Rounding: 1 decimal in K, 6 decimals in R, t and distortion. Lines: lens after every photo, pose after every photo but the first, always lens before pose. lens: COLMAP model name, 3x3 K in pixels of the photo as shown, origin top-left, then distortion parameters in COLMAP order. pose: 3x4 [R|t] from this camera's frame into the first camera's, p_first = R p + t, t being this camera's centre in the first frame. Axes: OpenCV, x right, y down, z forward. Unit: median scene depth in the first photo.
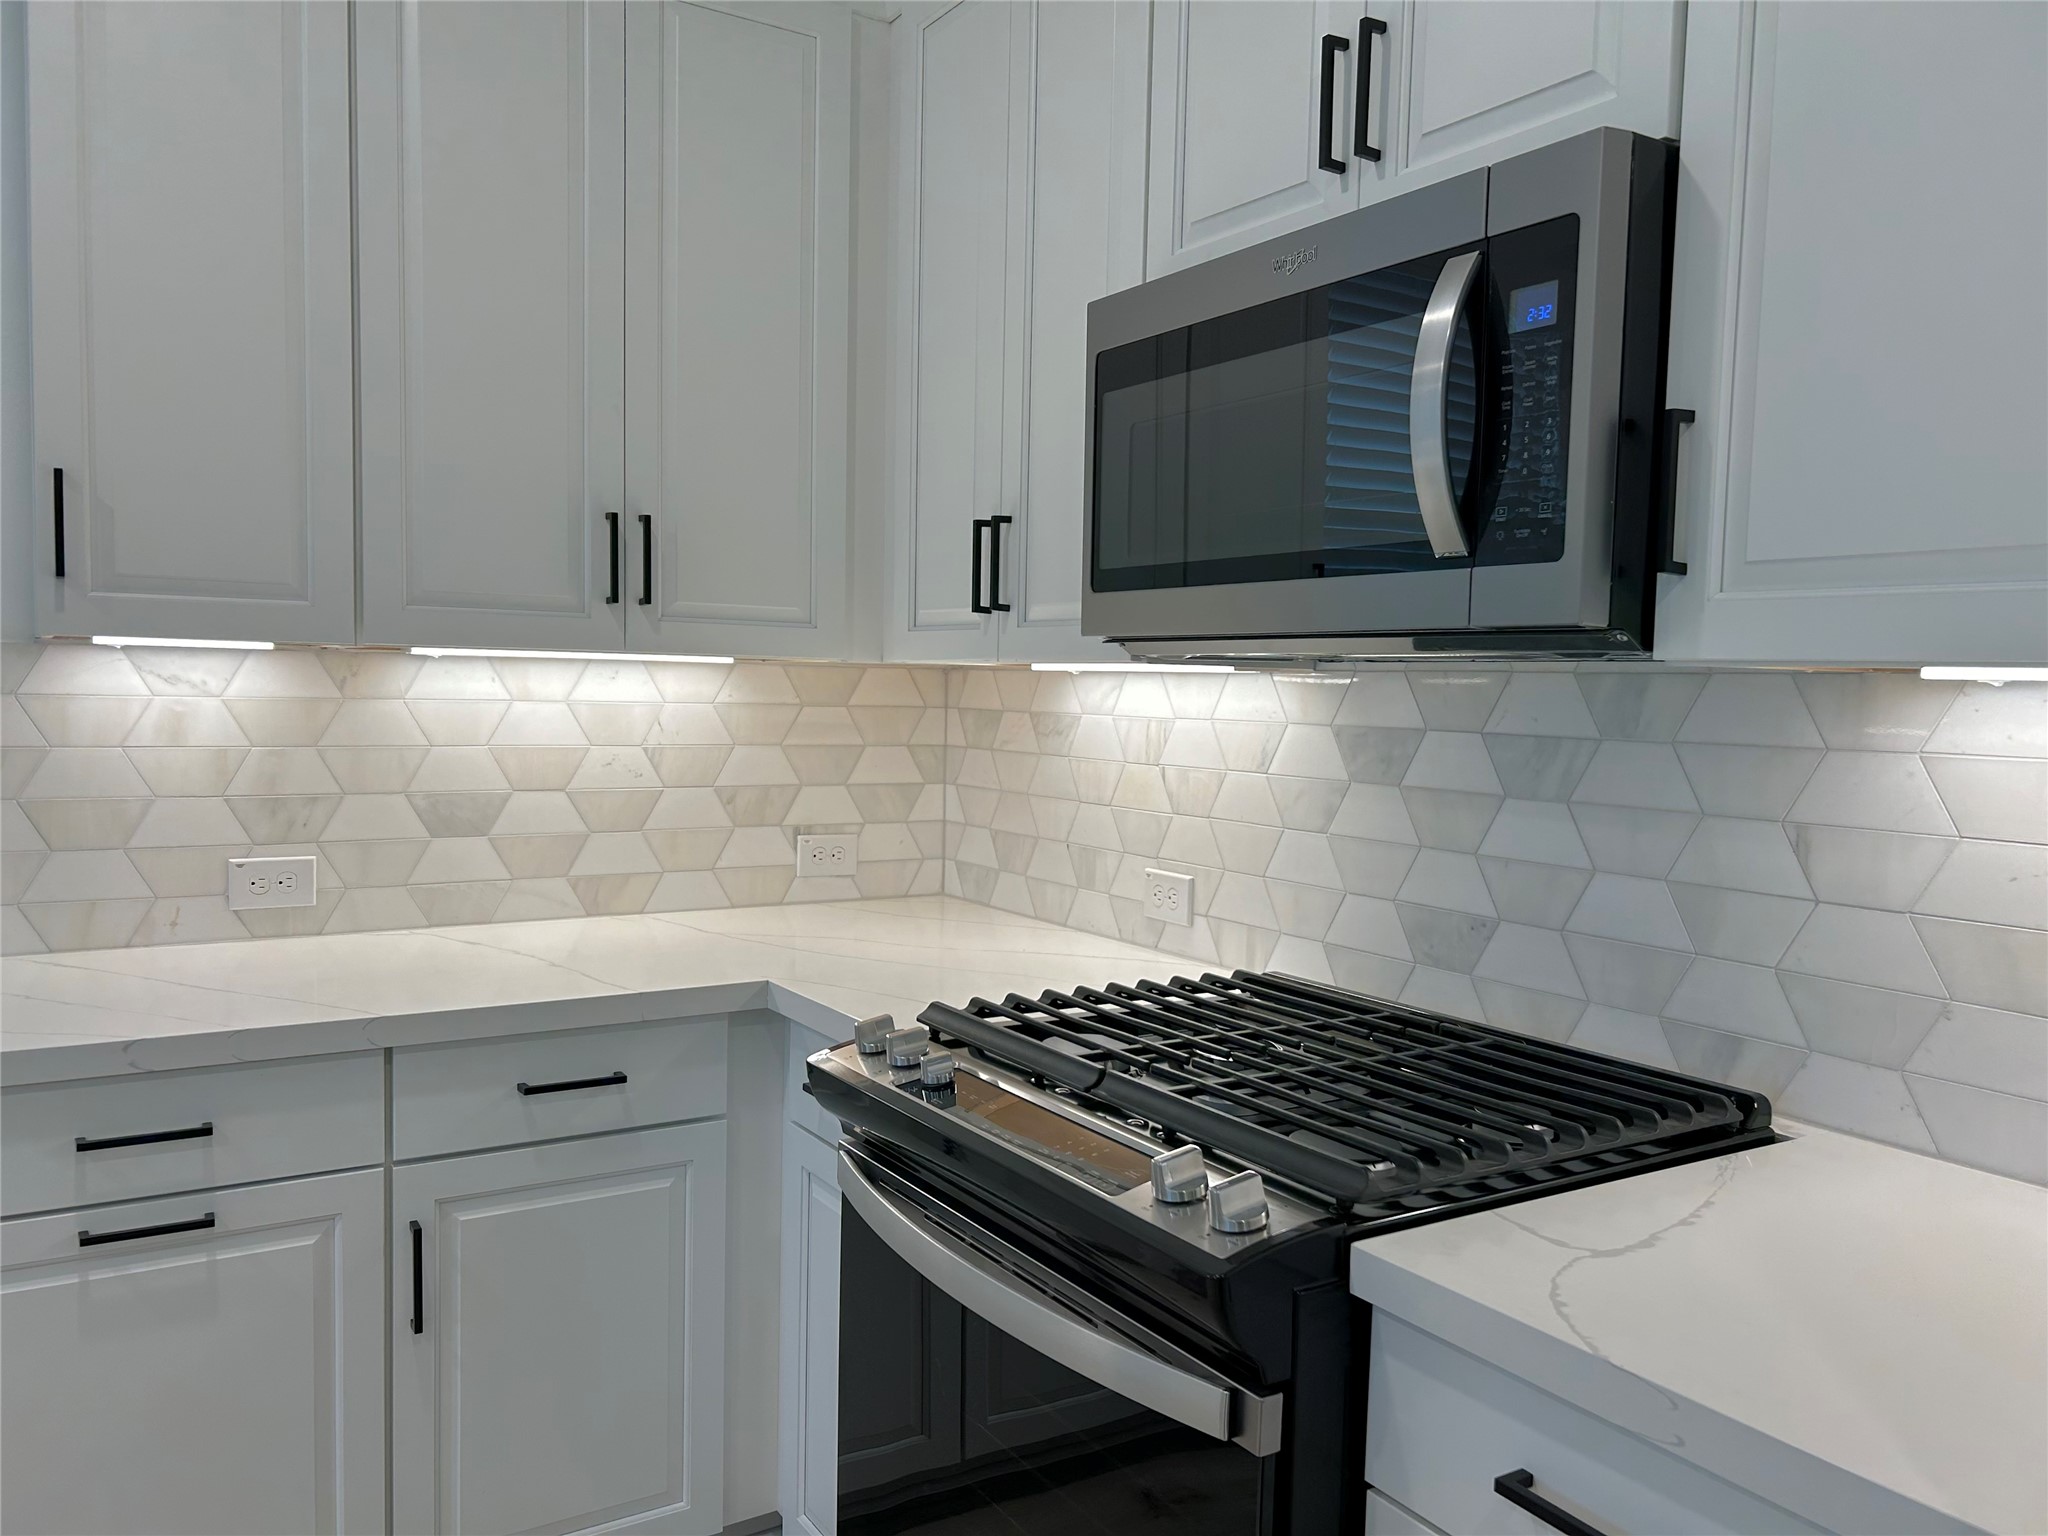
lens RADIAL K [[1546.6, 0, 1024.5], [0, 1546.6, 782.8], [0, 0, 1]] dist [0.055897, -0.050451]
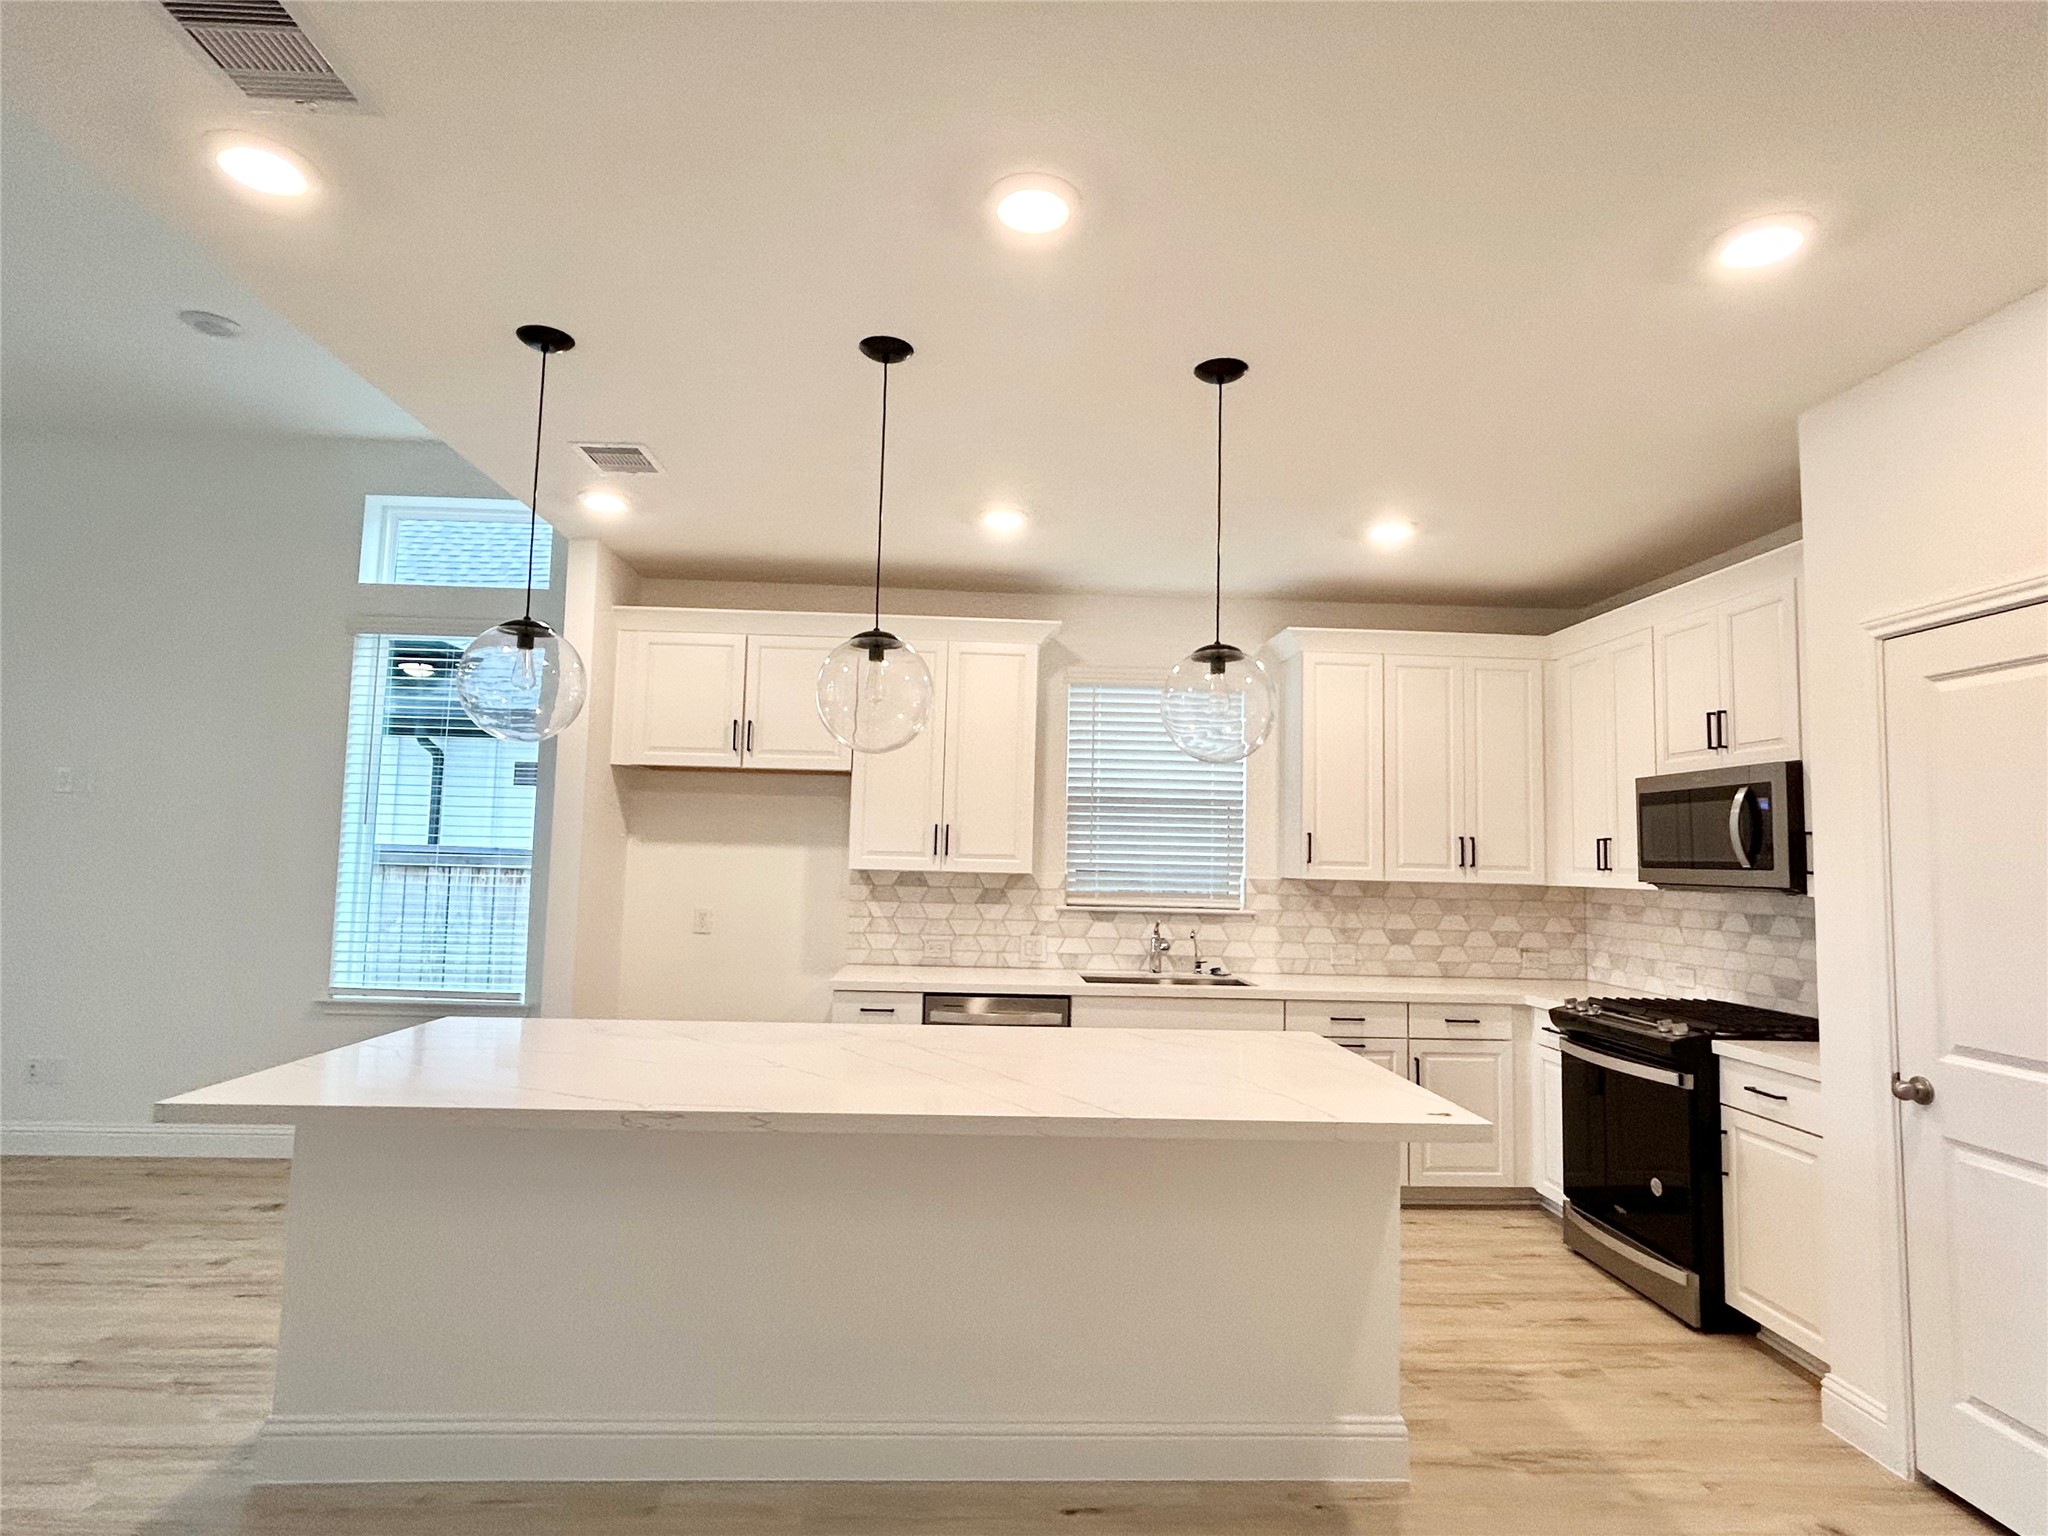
lens RADIAL K [[1093.2, 0, 1026.9], [0, 1093.2, 767.4], [0, 0, 1]] dist [-0.004926, 0.004616]
pose [[0.875410, -0.040106, -0.481715, 0.026840], [-0.038248, 0.987680, -0.151738, 0.055474], [0.481866, 0.151257, 0.863091, -1.453631]]
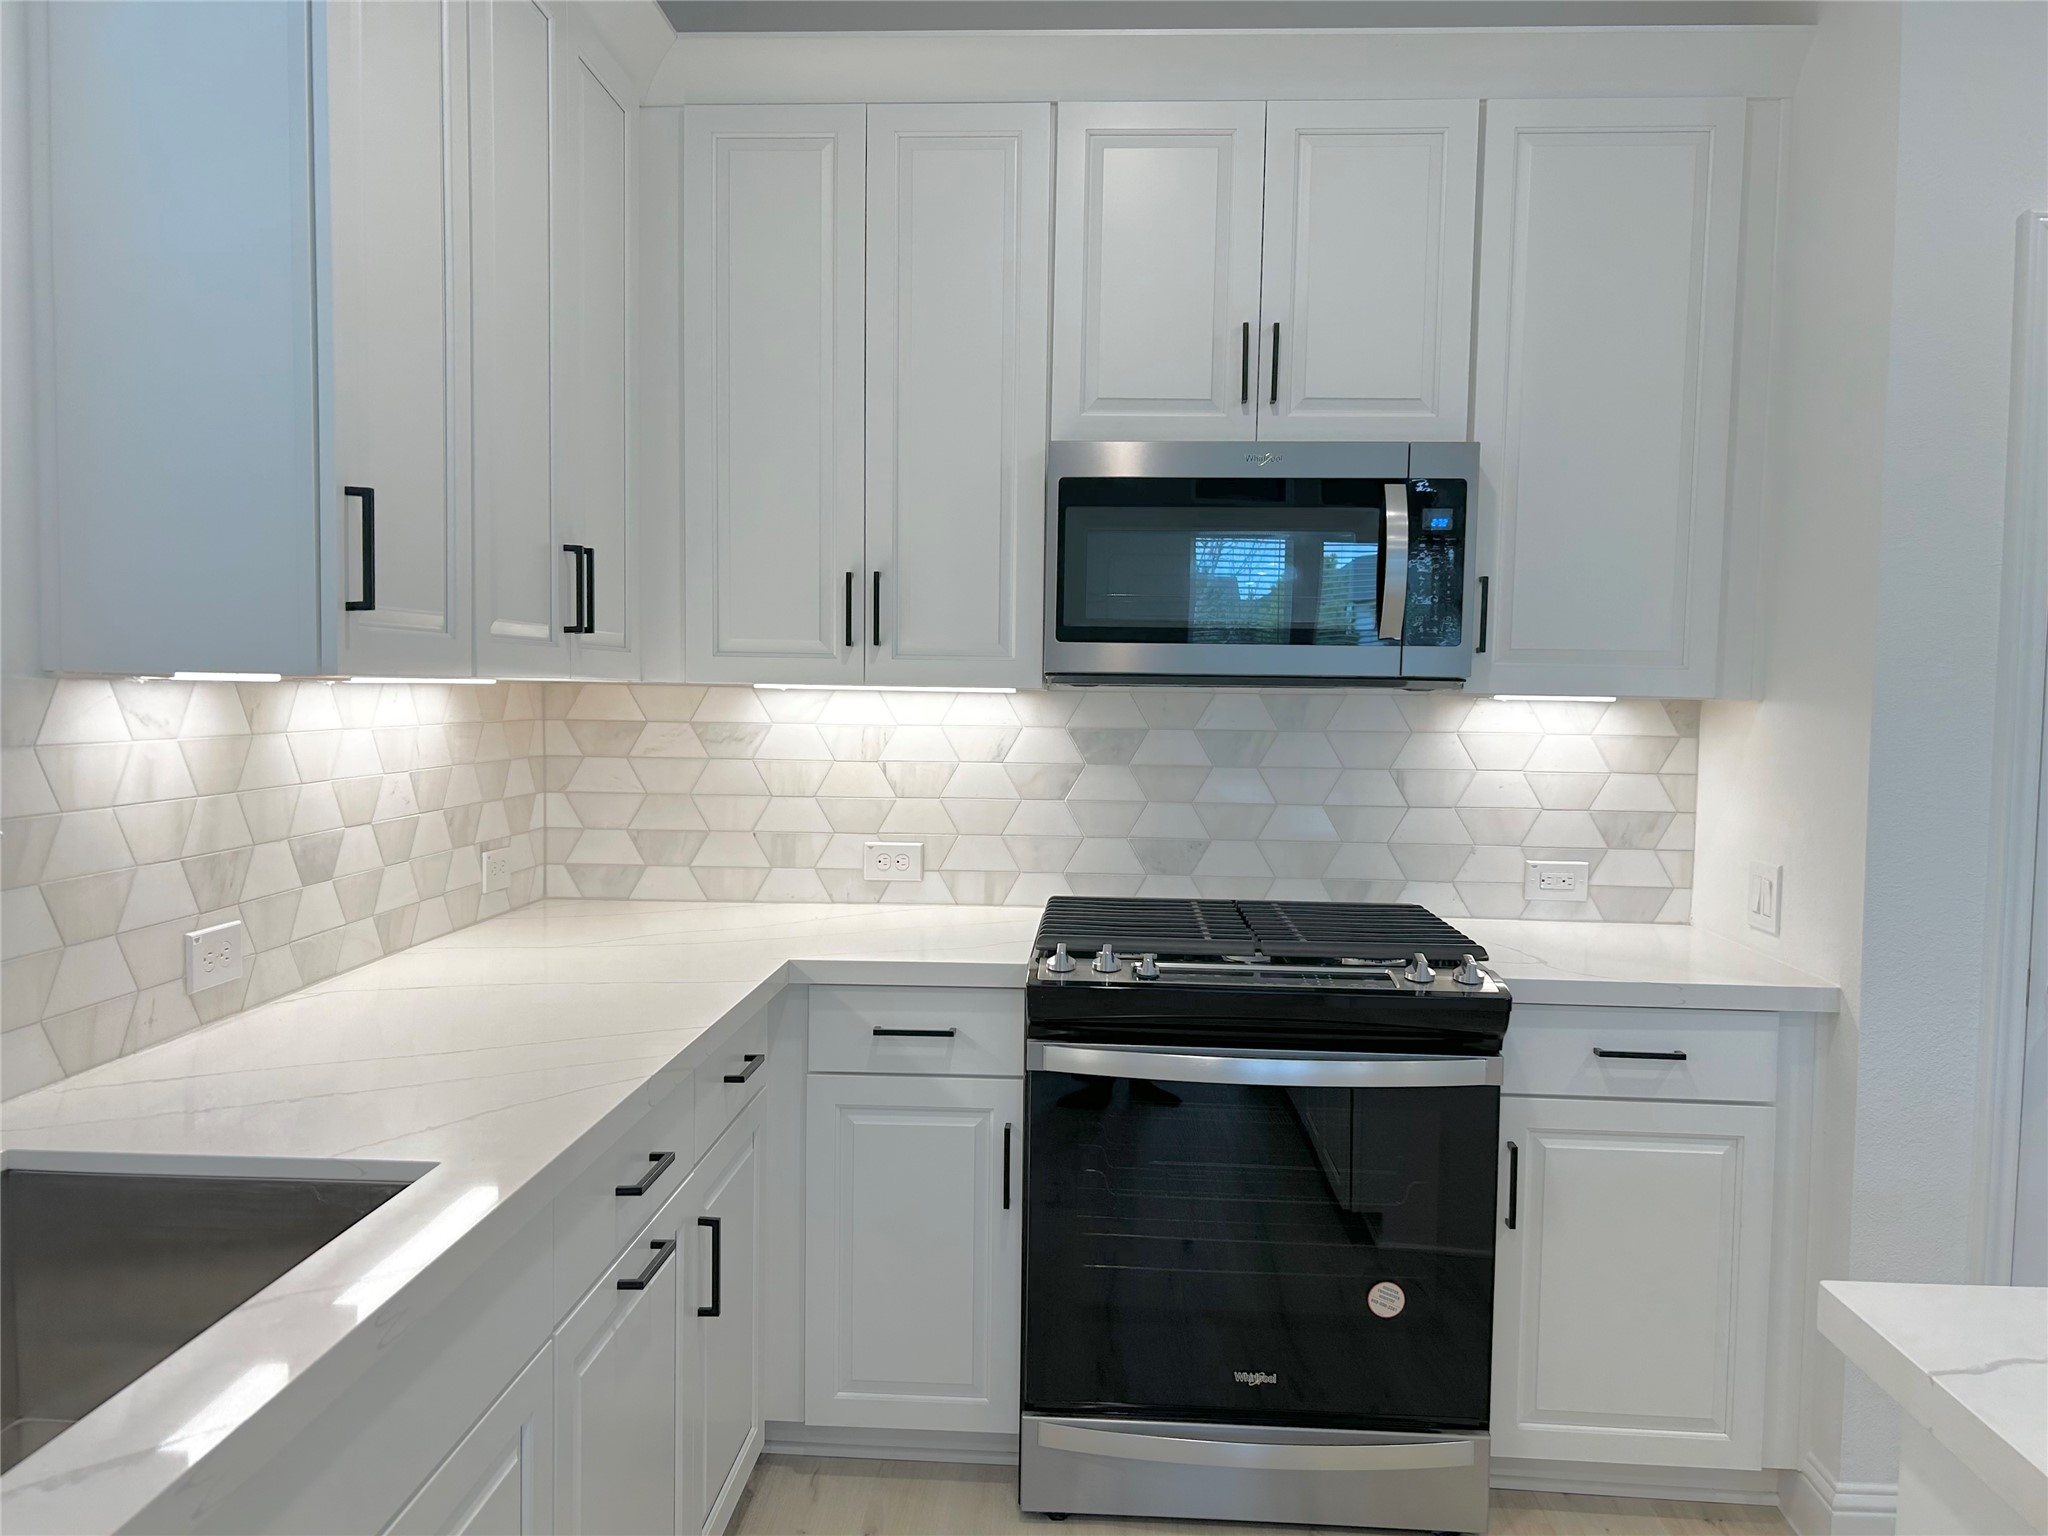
lens RADIAL K [[1546.6, 0, 1018.4], [0, 1546.6, 781.9], [0, 0, 1]] dist [0.055897, -0.050451]
pose [[0.573022, -0.063406, 0.817084, -1.100394], [0.051113, 0.997827, 0.041586, -0.051371], [-0.817945, 0.017934, 0.575017, 0.194469]]
